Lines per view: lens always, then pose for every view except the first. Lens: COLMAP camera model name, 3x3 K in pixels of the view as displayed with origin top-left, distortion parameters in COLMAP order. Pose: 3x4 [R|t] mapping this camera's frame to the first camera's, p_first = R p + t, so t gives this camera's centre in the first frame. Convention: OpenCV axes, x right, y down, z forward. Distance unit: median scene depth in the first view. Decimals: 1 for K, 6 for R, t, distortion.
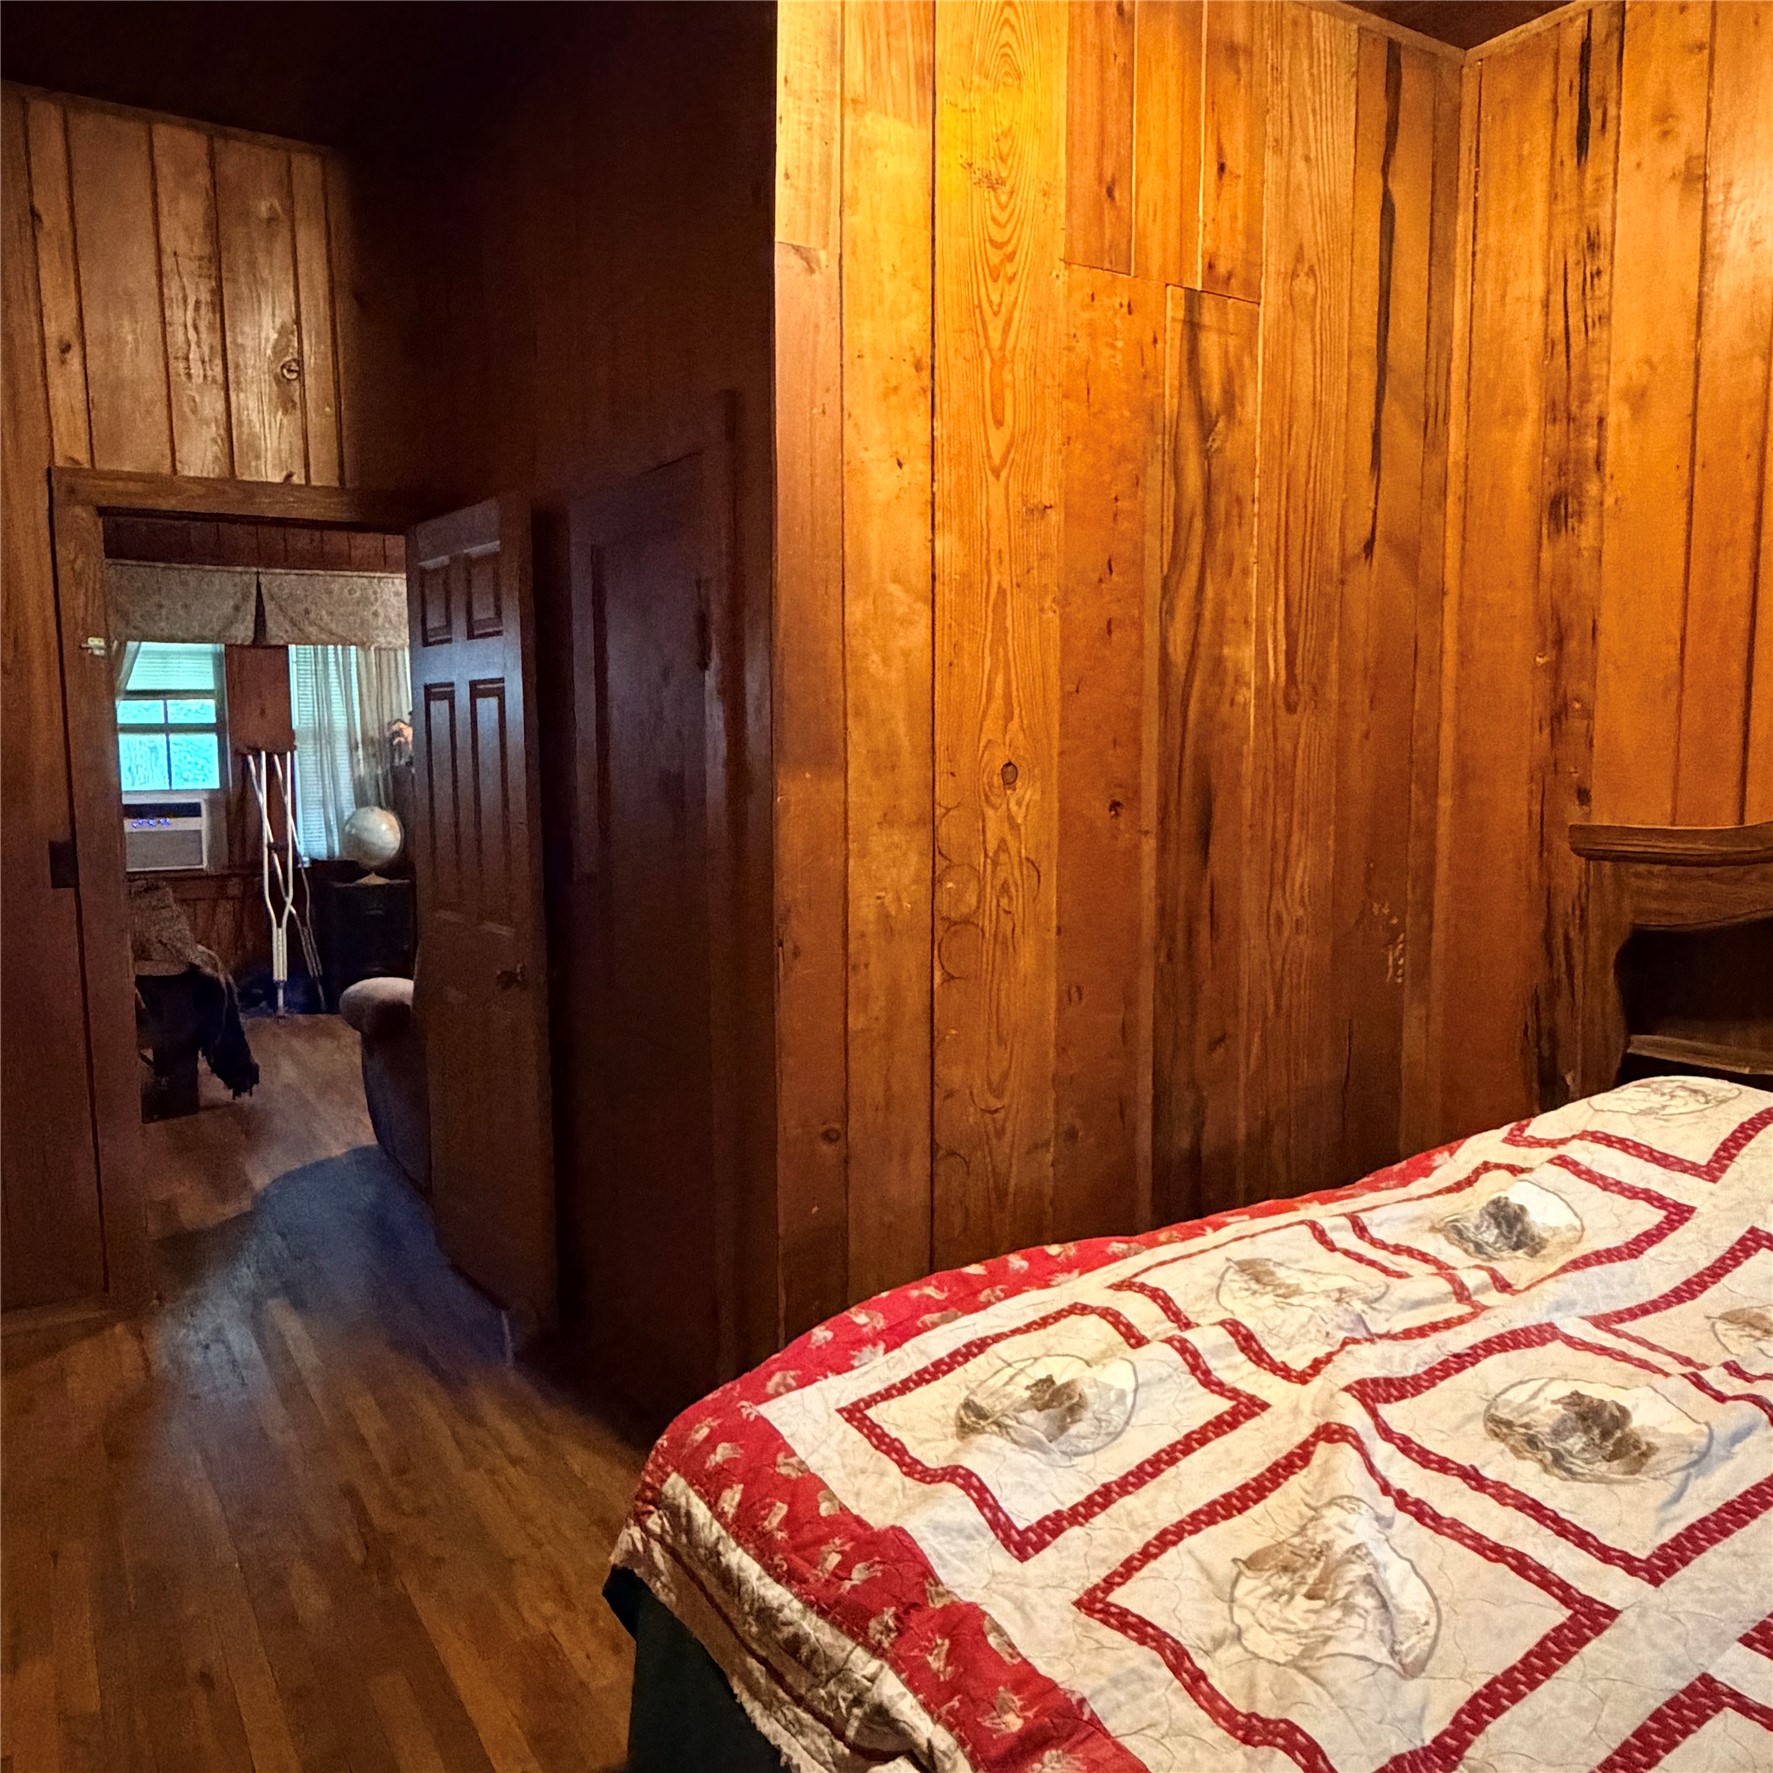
lens RADIAL K [[1459.1, 0, 890.5], [0, 1459.1, 885.5], [0, 0, 1]] dist [-0.002862, 0.003343]
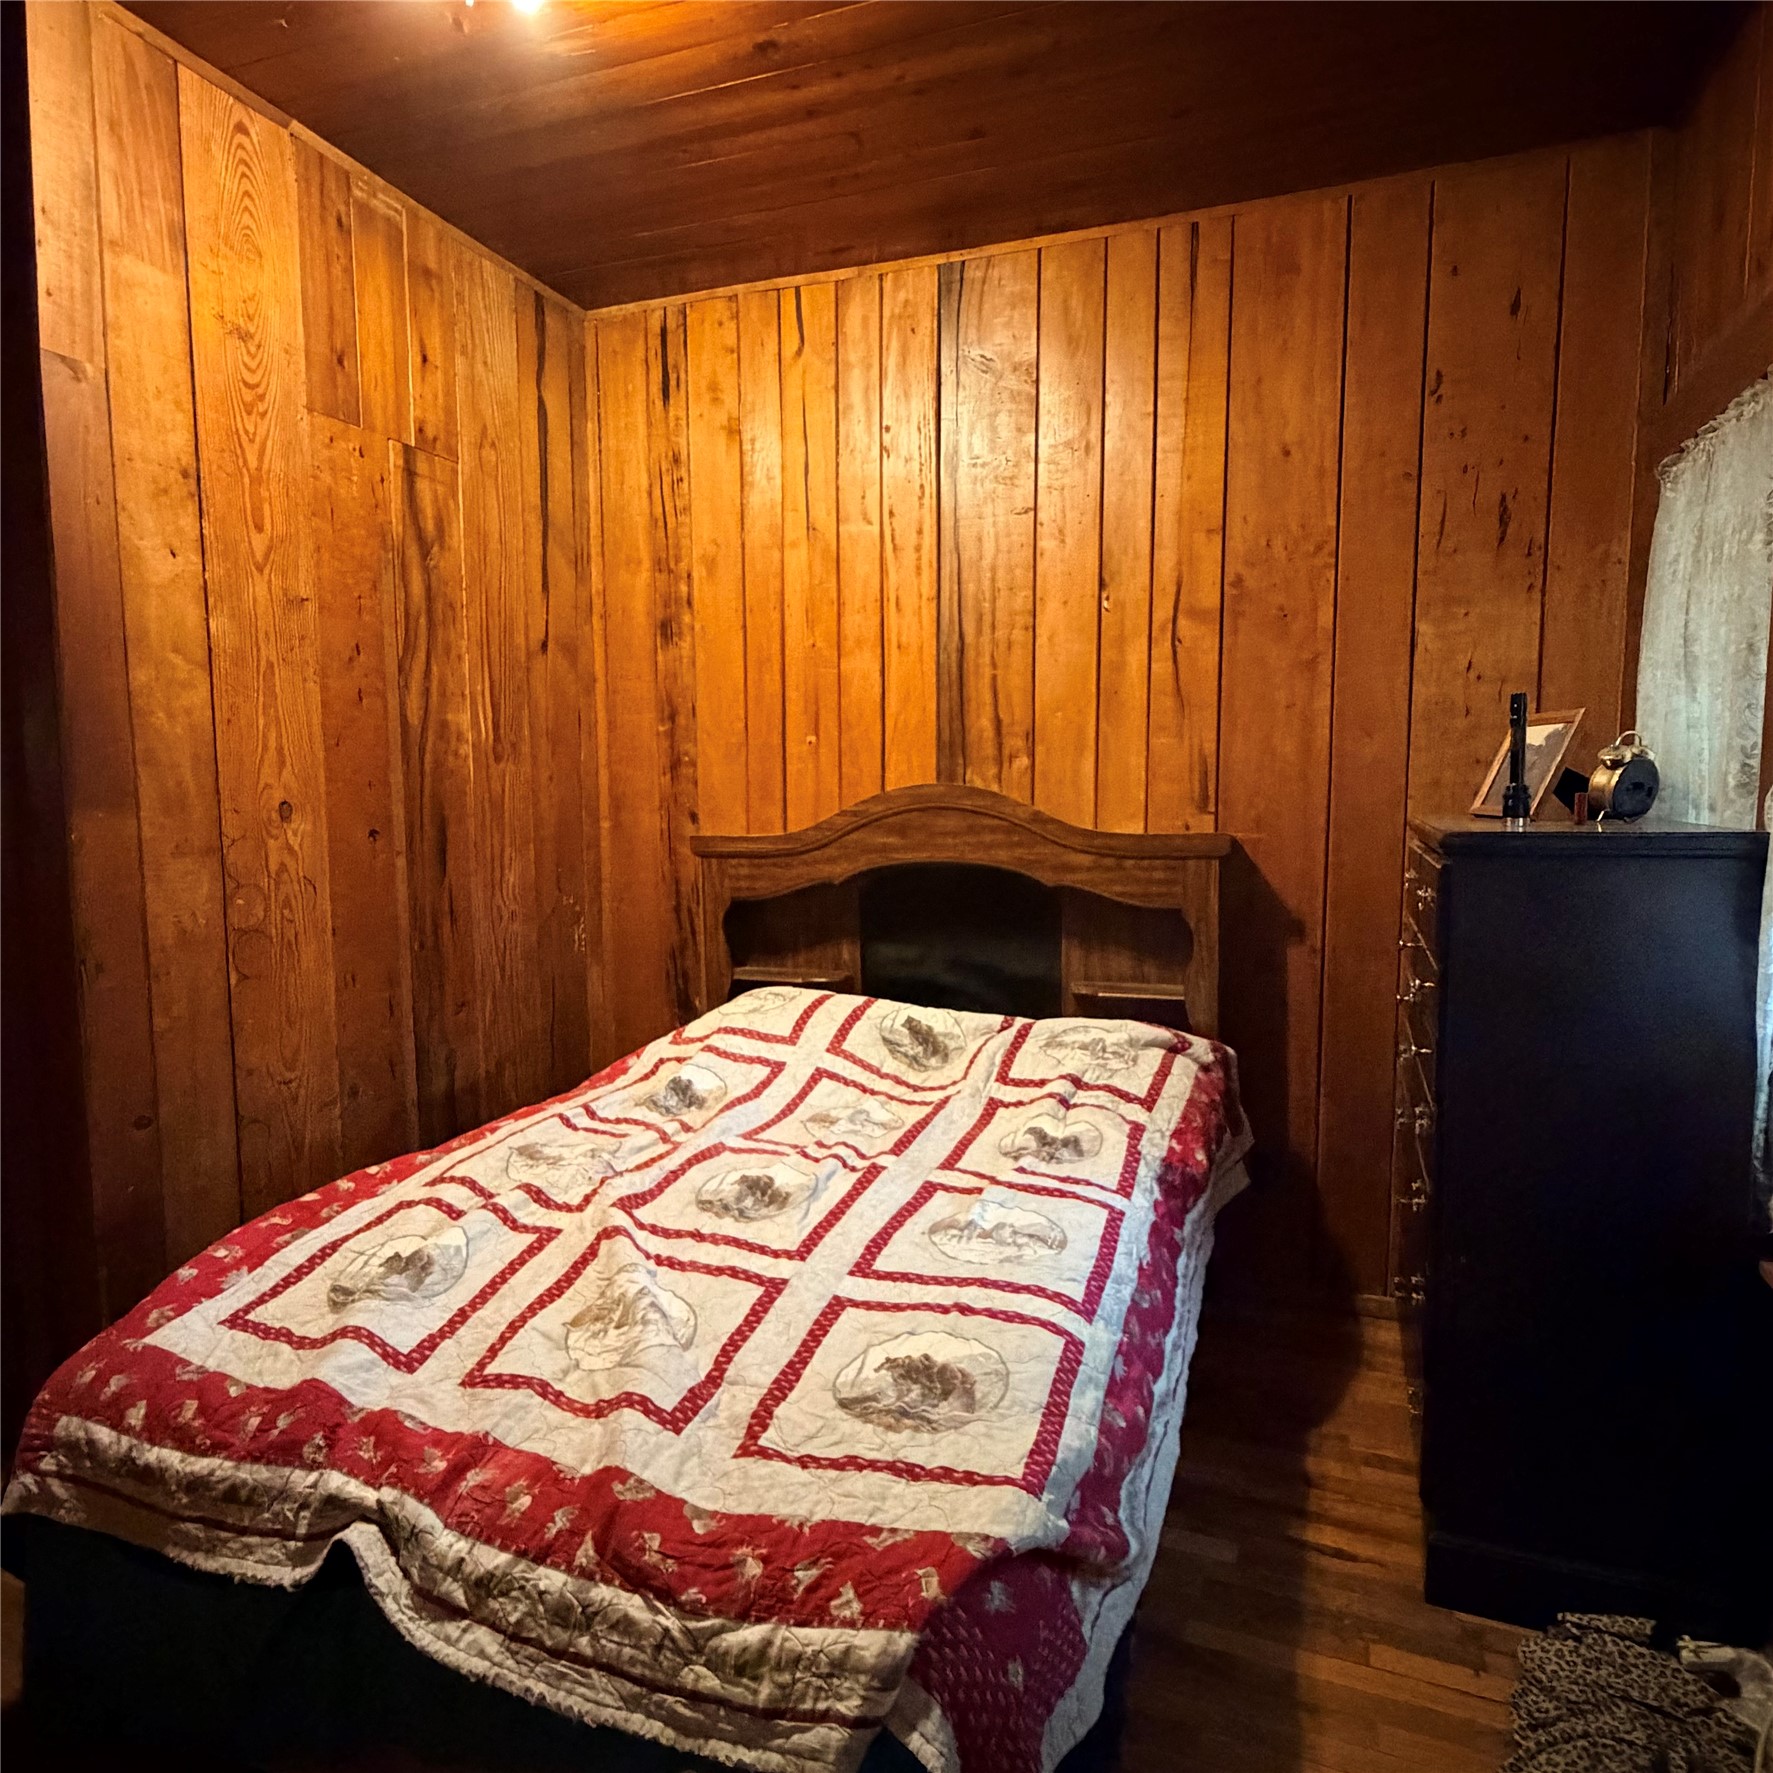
lens RADIAL K [[1129.2, 0, 886.1], [0, 1129.2, 883.0], [0, 0, 1]] dist [0.002368, -0.002581]
pose [[0.796510, -0.058693, 0.601770, -0.102149], [0.064901, 0.997826, 0.011418, 0.008723], [-0.601132, 0.029961, 0.798588, -0.086795]]
